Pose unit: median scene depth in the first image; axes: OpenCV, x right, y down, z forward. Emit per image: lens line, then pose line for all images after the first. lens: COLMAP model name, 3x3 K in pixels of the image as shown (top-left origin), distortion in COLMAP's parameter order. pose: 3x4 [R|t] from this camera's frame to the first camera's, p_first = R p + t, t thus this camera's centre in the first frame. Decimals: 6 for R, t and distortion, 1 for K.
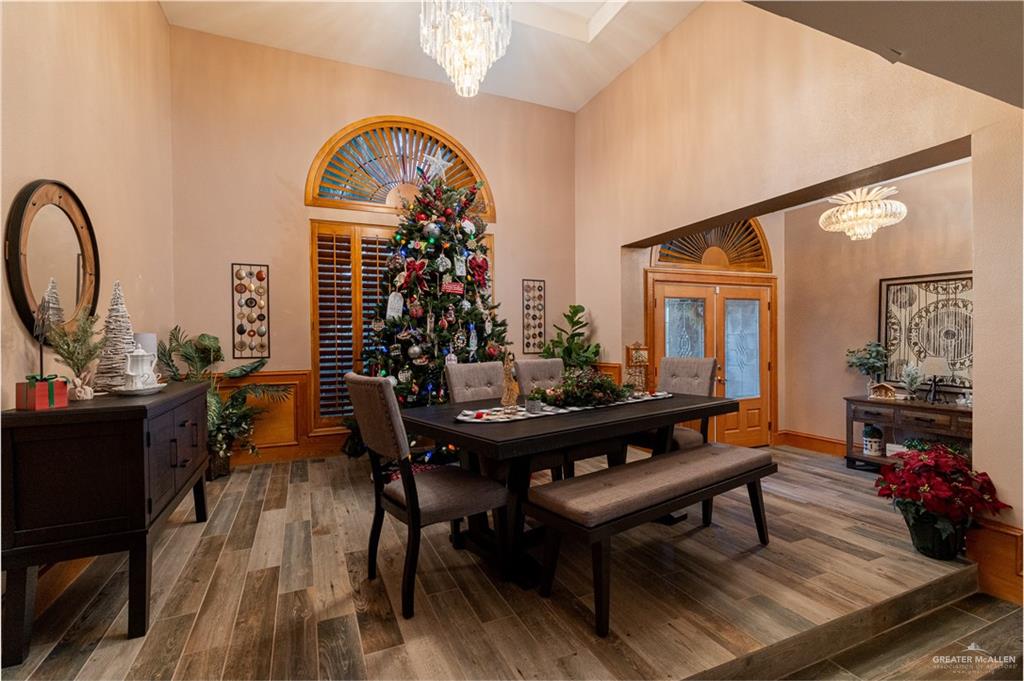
lens RADIAL K [[470.3, 0, 513.3], [0, 470.3, 340.9], [0, 0, 1]] dist [0.004469, 0.000681]
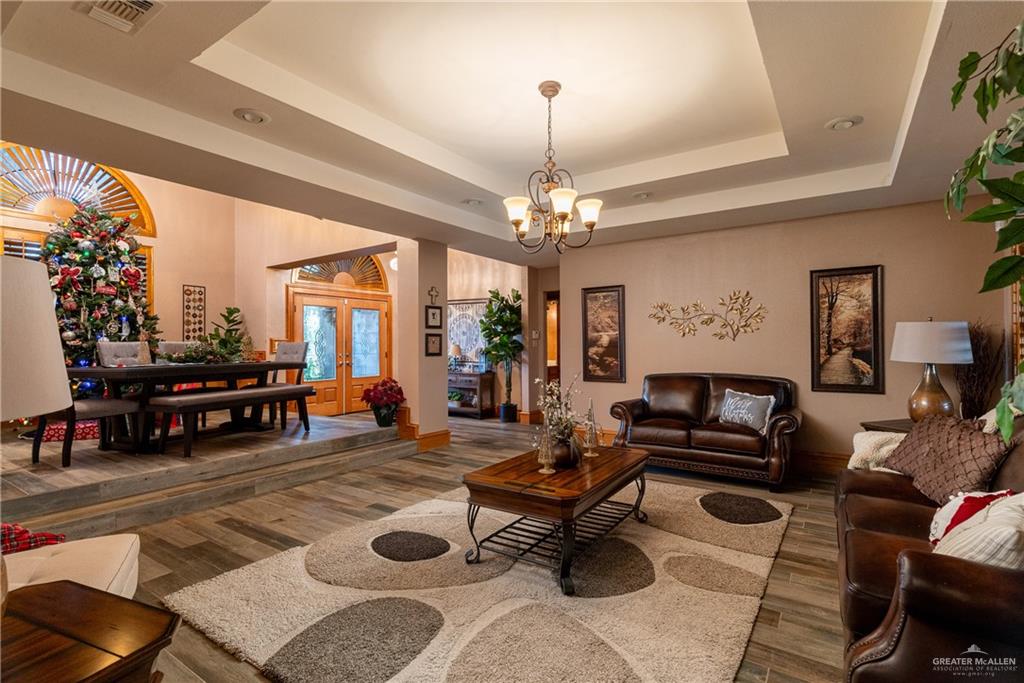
lens RADIAL K [[470.3, 0, 509.8], [0, 470.3, 341.8], [0, 0, 1]] dist [0.004469, 0.000681]
pose [[0.846978, 0.008814, 0.531555, 0.131864], [-0.001184, 0.999891, -0.014693, 0.054935], [-0.531626, 0.011815, 0.846897, -0.757079]]
